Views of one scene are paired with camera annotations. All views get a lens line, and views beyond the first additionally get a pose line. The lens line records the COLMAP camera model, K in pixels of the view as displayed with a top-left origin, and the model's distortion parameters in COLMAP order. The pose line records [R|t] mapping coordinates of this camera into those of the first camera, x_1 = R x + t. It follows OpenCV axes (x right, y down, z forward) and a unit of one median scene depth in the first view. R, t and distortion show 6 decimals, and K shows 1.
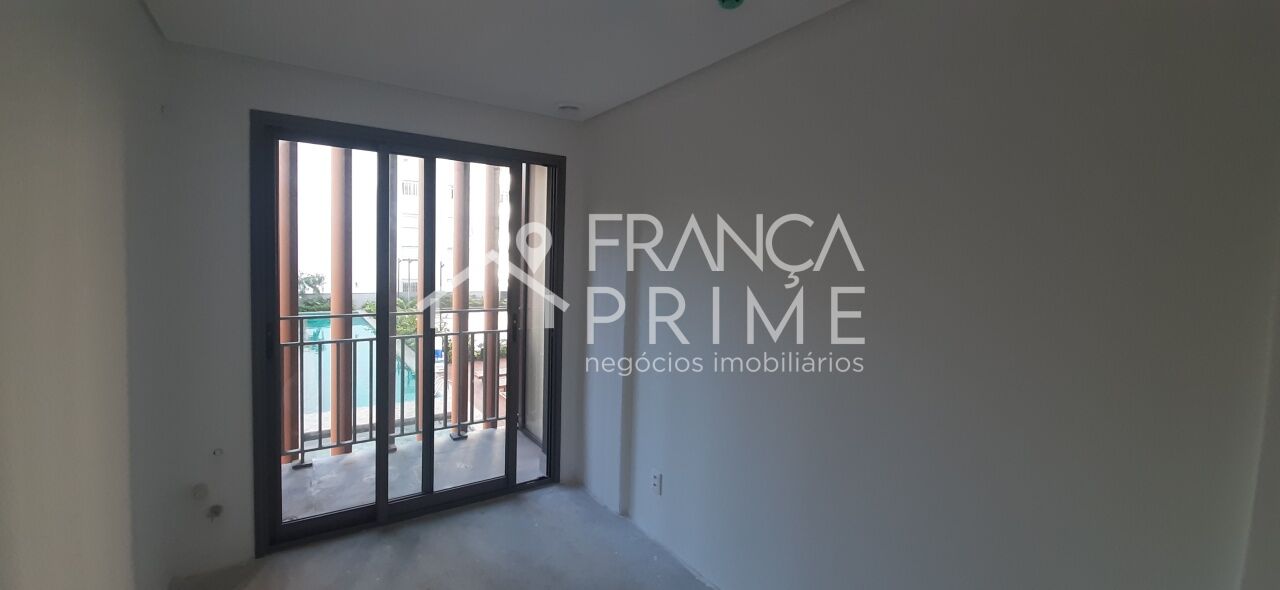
lens RADIAL K [[504.8, 0, 634.3], [0, 504.8, 280.3], [0, 0, 1]] dist [0.029042, -0.019664]
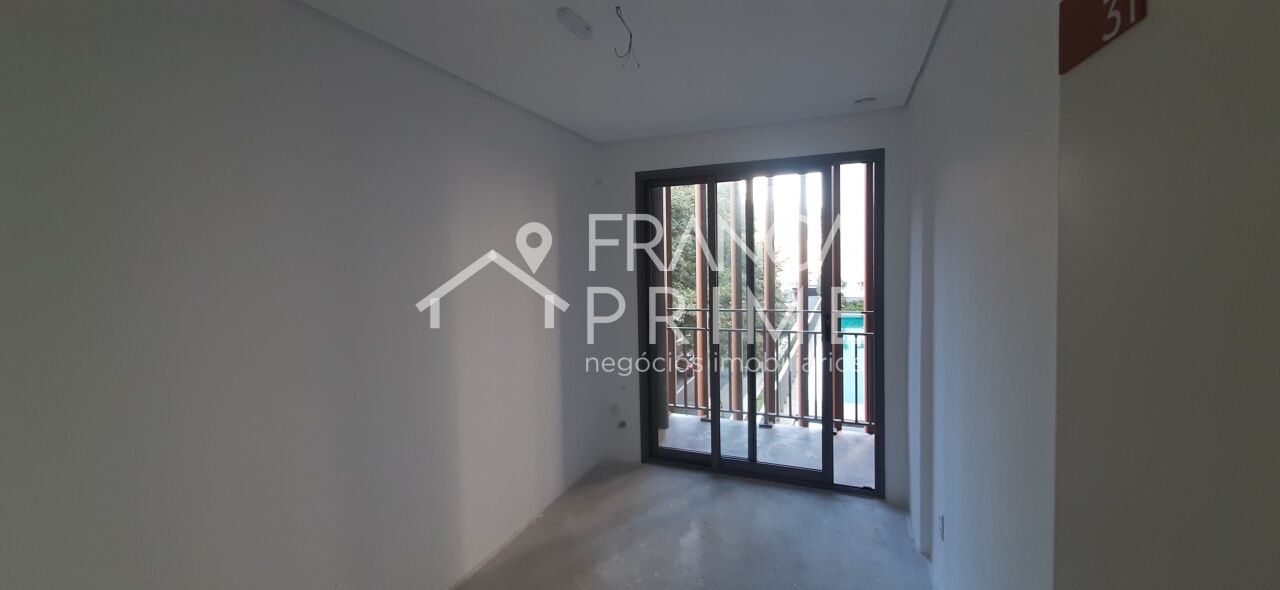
lens RADIAL K [[504.8, 0, 634.3], [0, 504.8, 280.3], [0, 0, 1]] dist [0.029042, -0.019664]
pose [[0.542078, 0.004160, -0.840318, 0.433806], [0.008627, 0.999908, 0.010515, -0.018649], [0.840284, -0.012949, 0.541992, 0.127287]]
